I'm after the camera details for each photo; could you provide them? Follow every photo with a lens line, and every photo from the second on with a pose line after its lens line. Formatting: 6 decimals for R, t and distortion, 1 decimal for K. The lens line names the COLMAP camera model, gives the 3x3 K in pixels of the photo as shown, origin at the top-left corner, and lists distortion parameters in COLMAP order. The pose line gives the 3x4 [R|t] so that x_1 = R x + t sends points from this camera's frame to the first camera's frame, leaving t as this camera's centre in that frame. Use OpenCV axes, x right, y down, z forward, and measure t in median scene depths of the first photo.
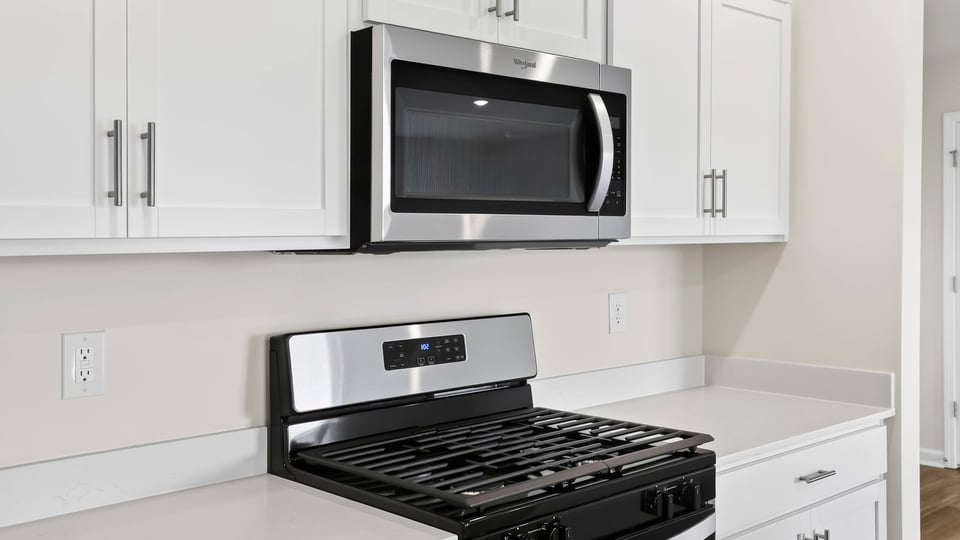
lens RADIAL K [[1004.4, 0, 521.3], [0, 1004.4, 245.5], [0, 0, 1]] dist [0.007807, 0.007817]
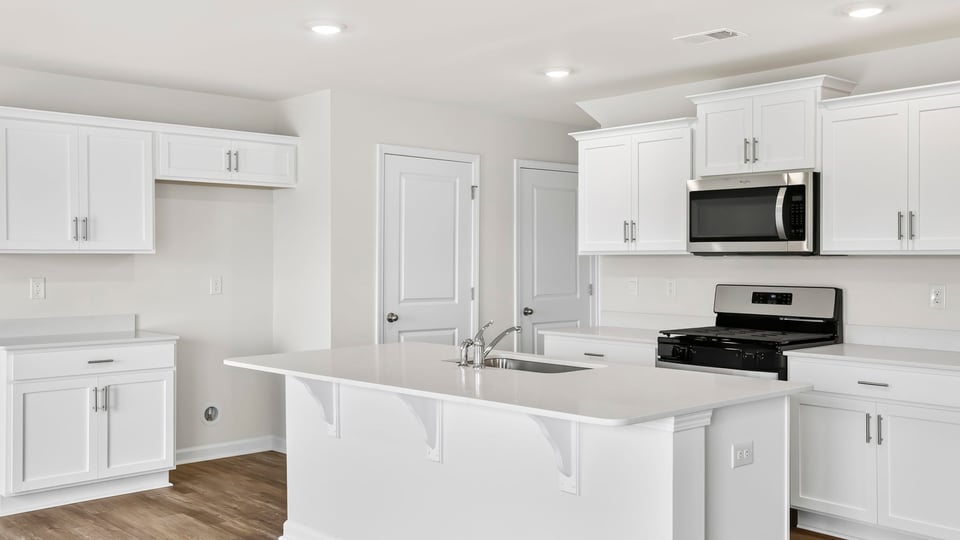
lens RADIAL K [[948.7, 0, 478.9], [0, 948.7, 255.6], [0, 0, 1]] dist [0.052515, 0.006026]
pose [[-0.065781, 0.010062, -0.997783, 2.316539], [-0.006903, 0.999921, 0.010539, -0.015958], [0.997810, 0.007581, -0.065706, 0.467585]]
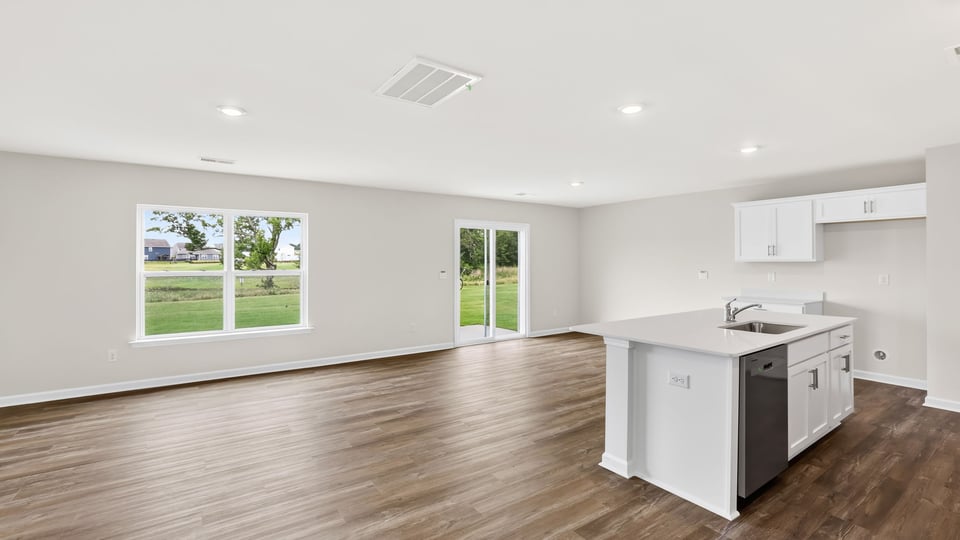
lens RADIAL K [[424.6, 0, 472.2], [0, 424.6, 259.0], [0, 0, 1]] dist [-0.042516, 0.015602]
pose [[-0.978640, 0.013169, 0.205159, 1.140531], [0.012601, 0.999912, -0.004075, -0.015064], [-0.205195, -0.001403, -0.978720, 1.936185]]
